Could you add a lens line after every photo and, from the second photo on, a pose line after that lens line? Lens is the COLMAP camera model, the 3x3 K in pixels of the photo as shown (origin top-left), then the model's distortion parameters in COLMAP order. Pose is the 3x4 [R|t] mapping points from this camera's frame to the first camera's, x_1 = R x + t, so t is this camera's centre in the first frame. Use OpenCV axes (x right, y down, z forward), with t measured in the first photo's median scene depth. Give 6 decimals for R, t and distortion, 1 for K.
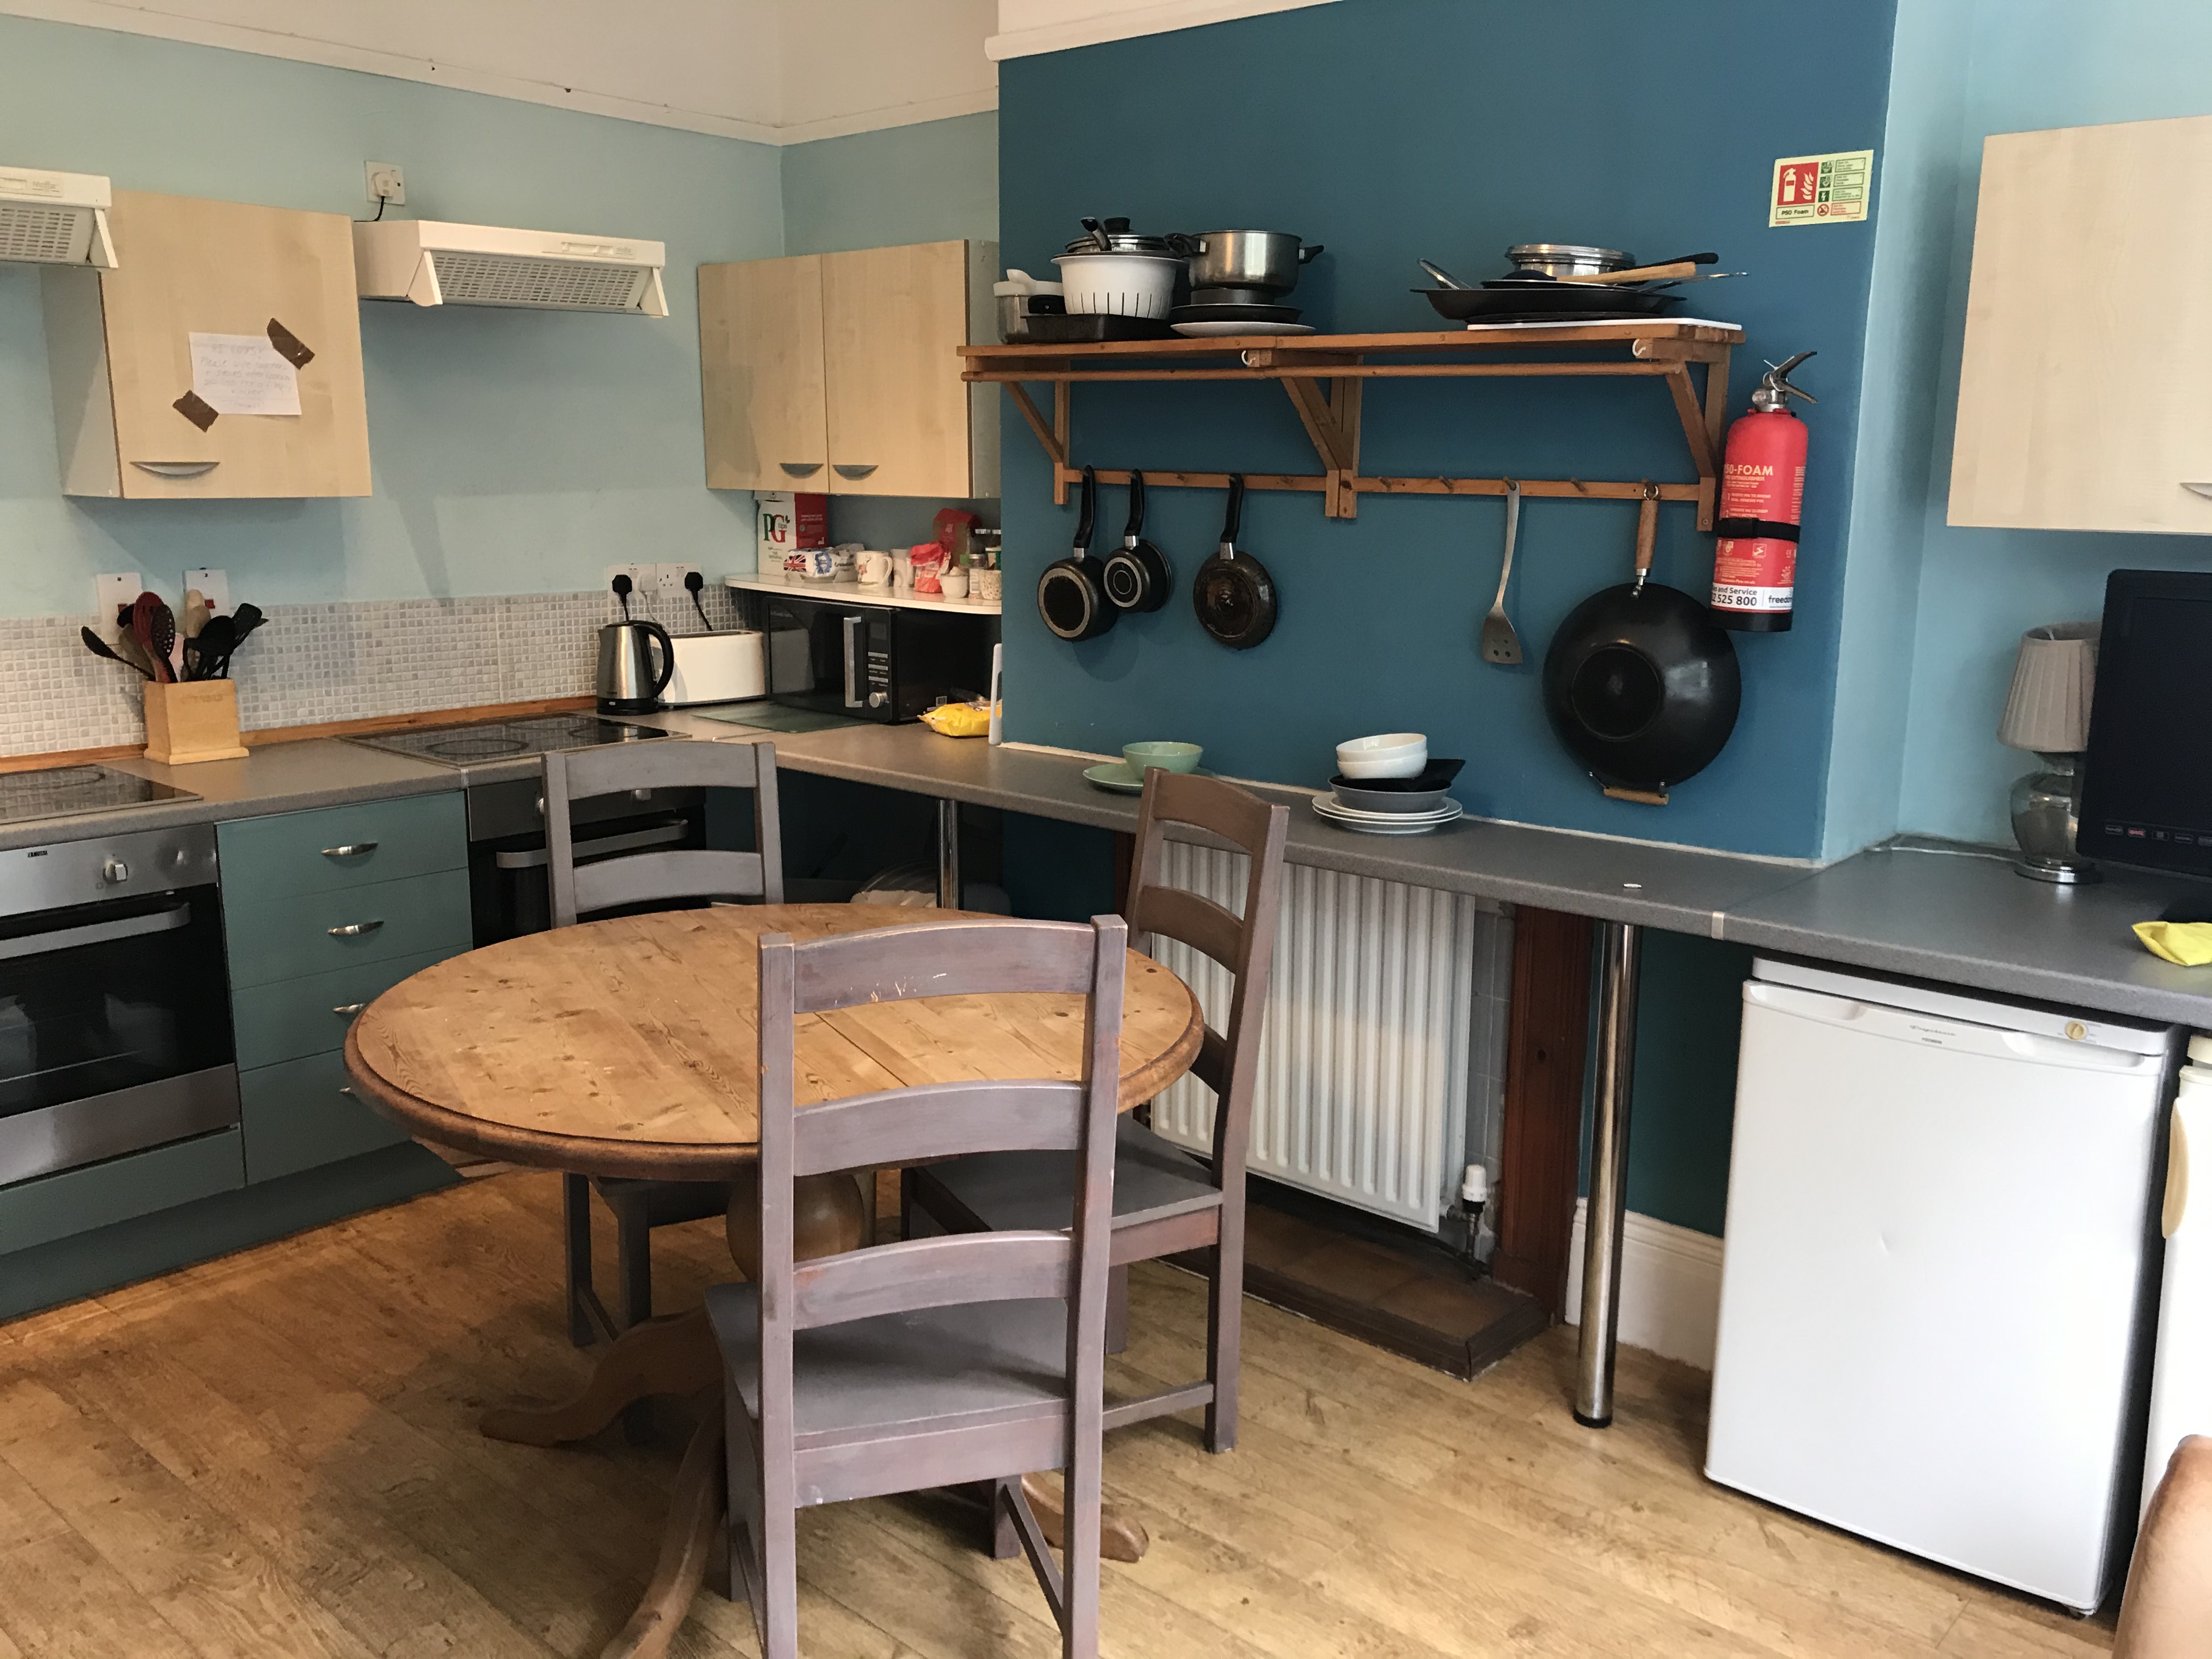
lens RADIAL K [[1796.7, 0, 1106.0], [0, 1796.7, 829.5], [0, 0, 1]] dist [0.006572, 0.004138]
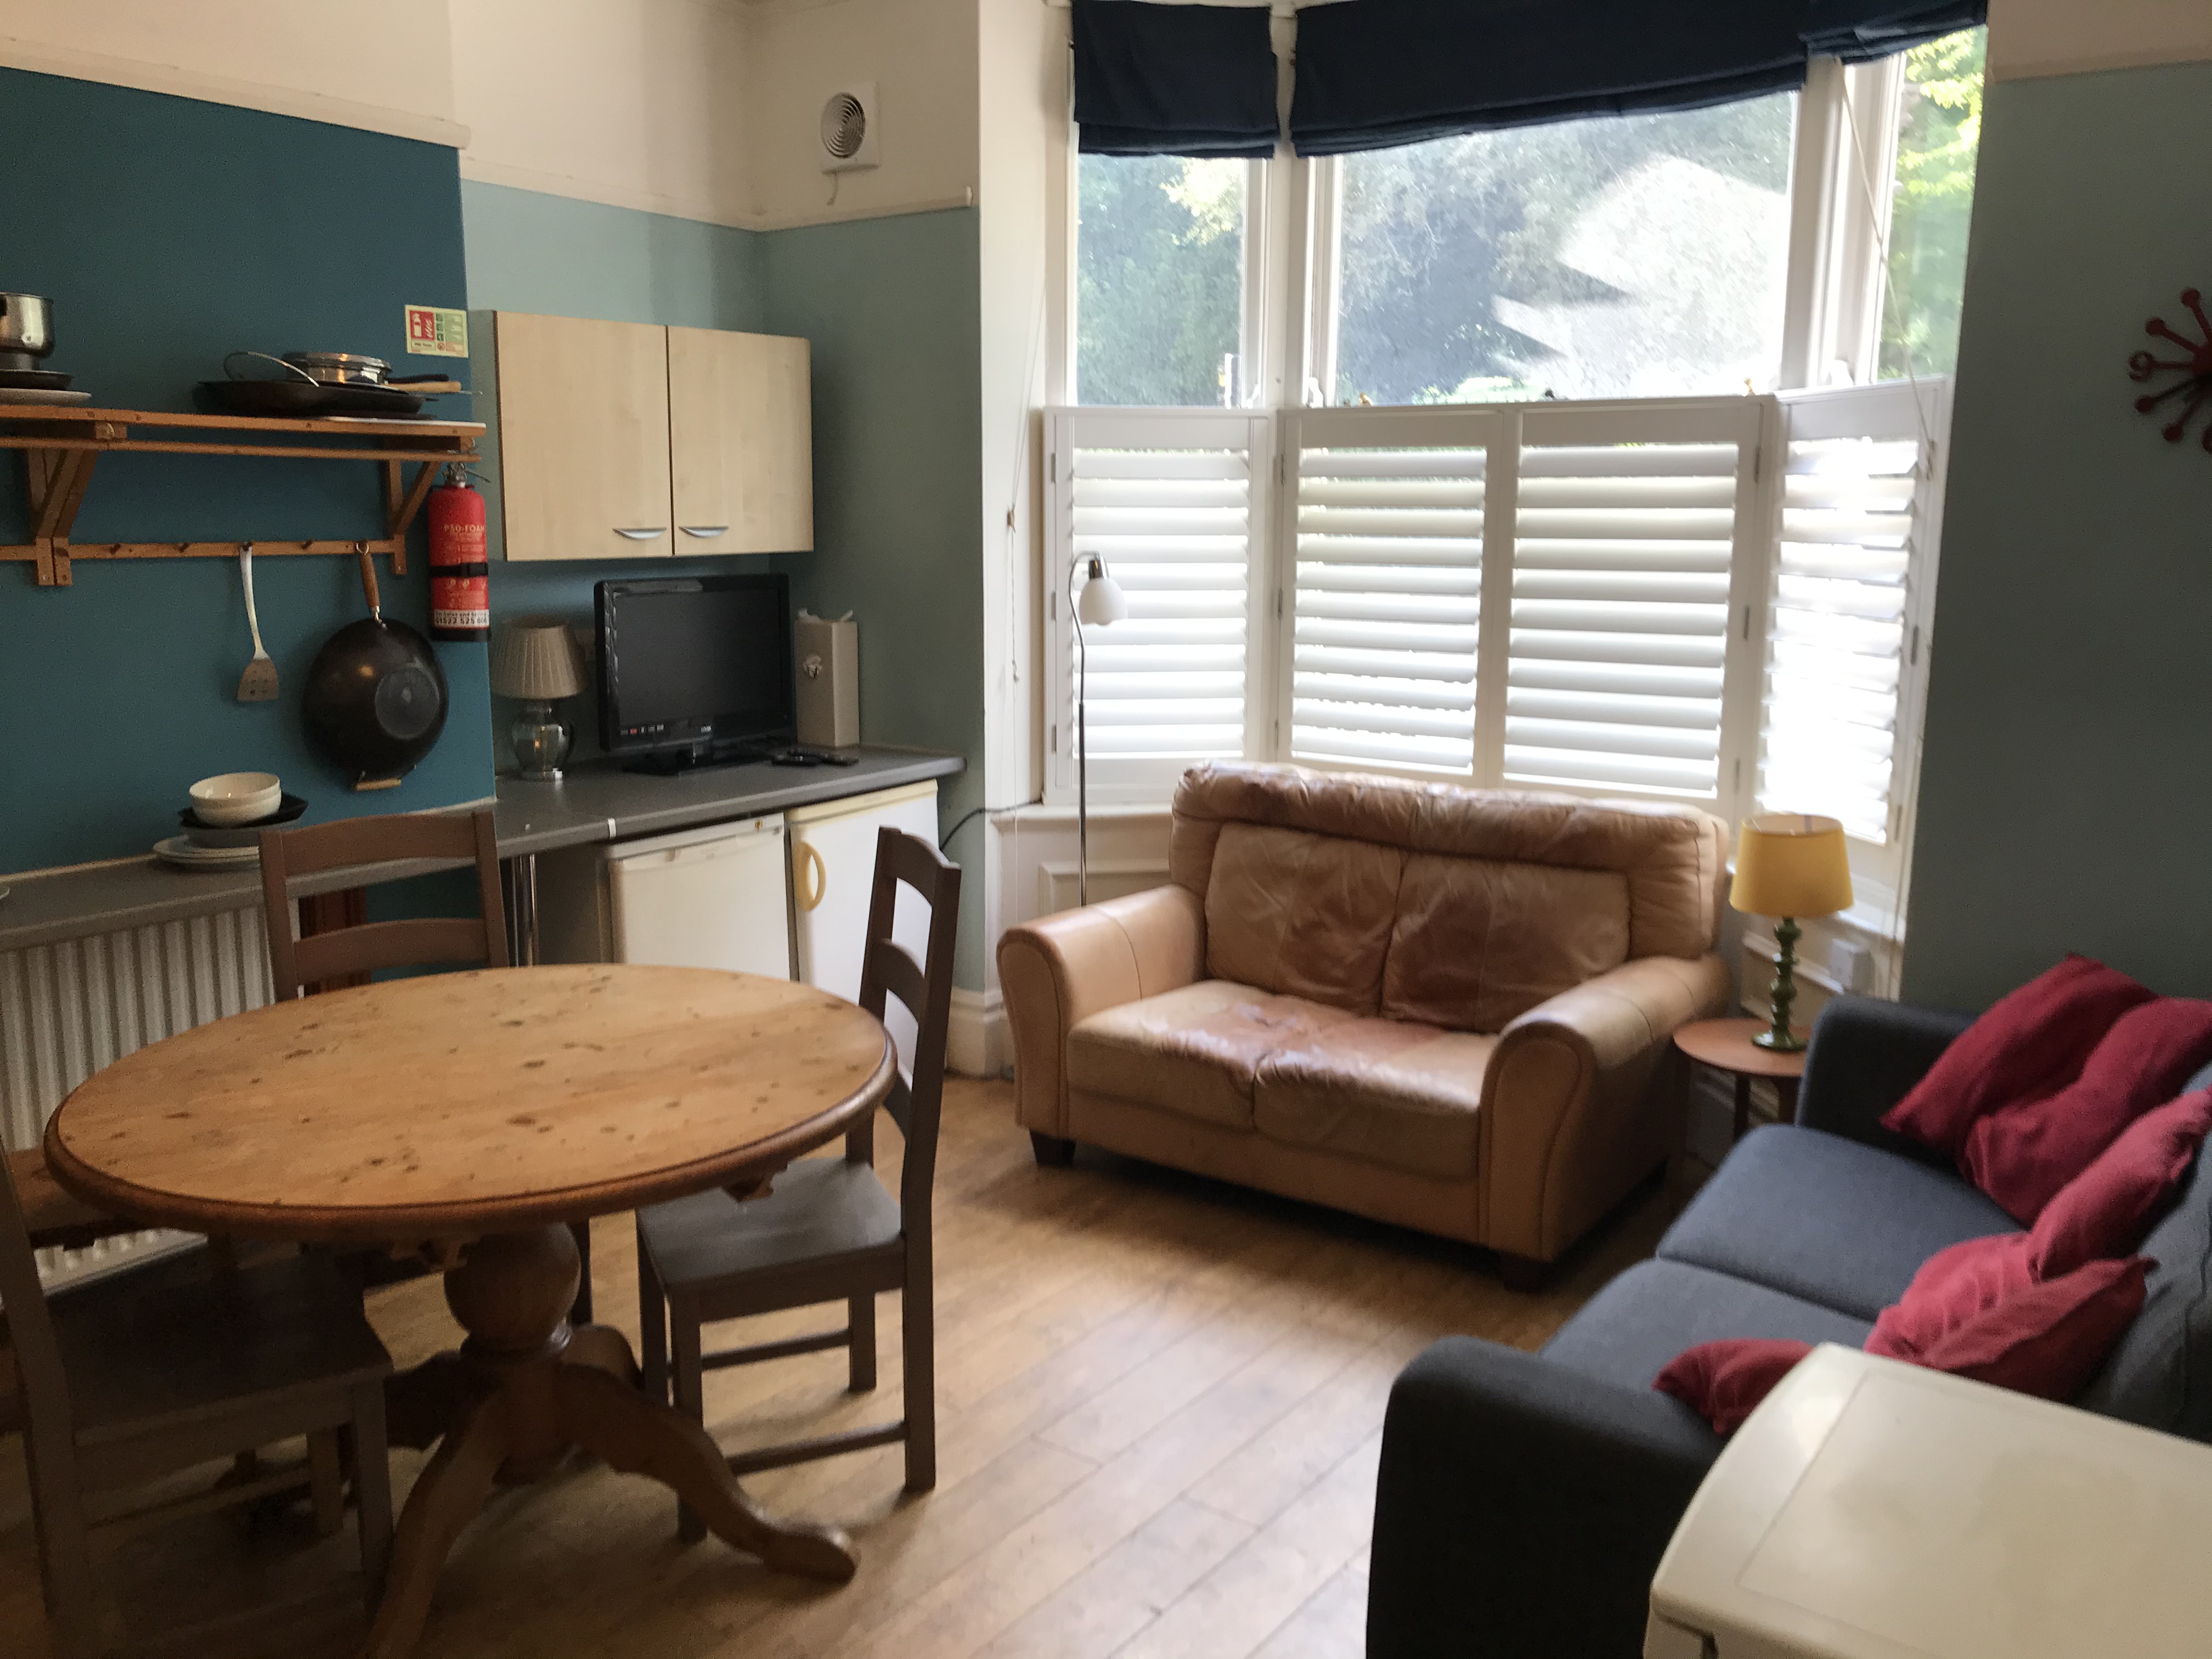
lens RADIAL K [[1796.7, 0, 1106.0], [0, 1796.7, 829.5], [0, 0, 1]] dist [0.006572, 0.004138]
pose [[-0.079764, -0.197337, 0.977085, -0.915891], [0.192629, 0.958681, 0.209345, -0.142856], [-0.978024, 0.204914, -0.038455, 0.507417]]
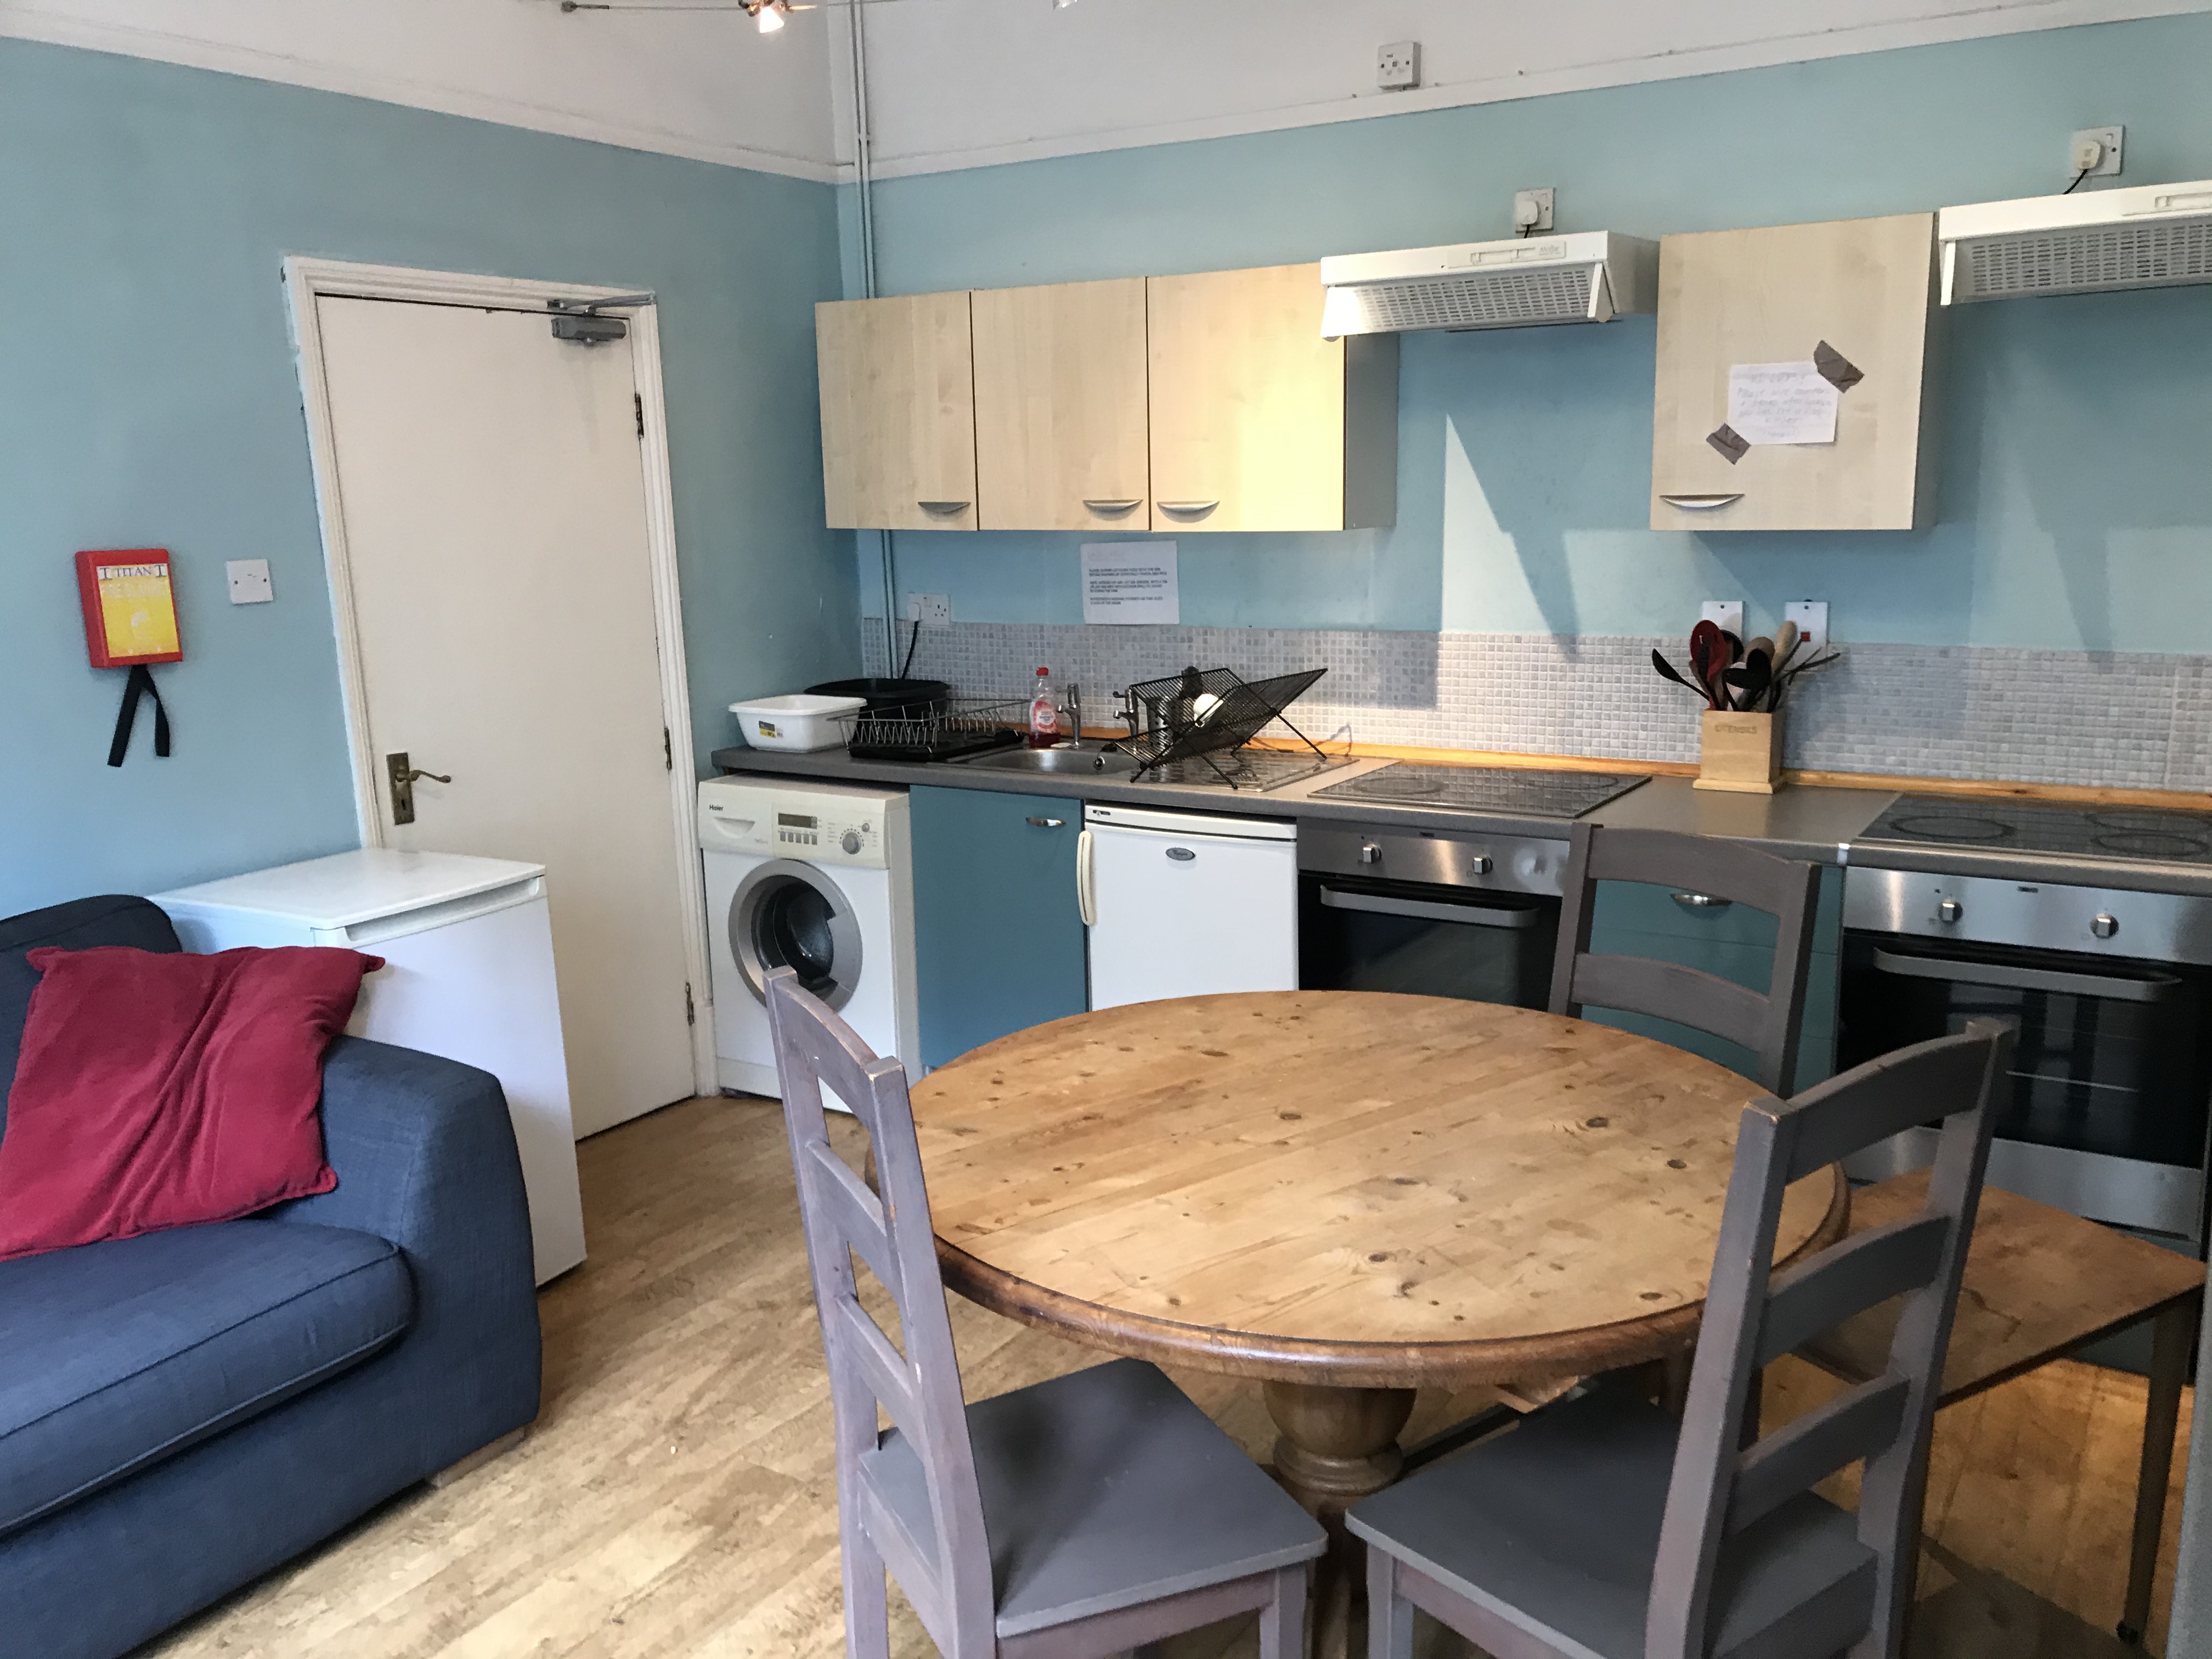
lens RADIAL K [[1796.7, 0, 1106.0], [0, 1796.7, 829.5], [0, 0, 1]] dist [0.006572, 0.004138]
pose [[0.156236, 0.174572, -0.972170, 0.473137], [-0.177800, 0.973150, 0.146174, -0.113868], [0.971585, 0.150014, 0.183080, 0.540131]]
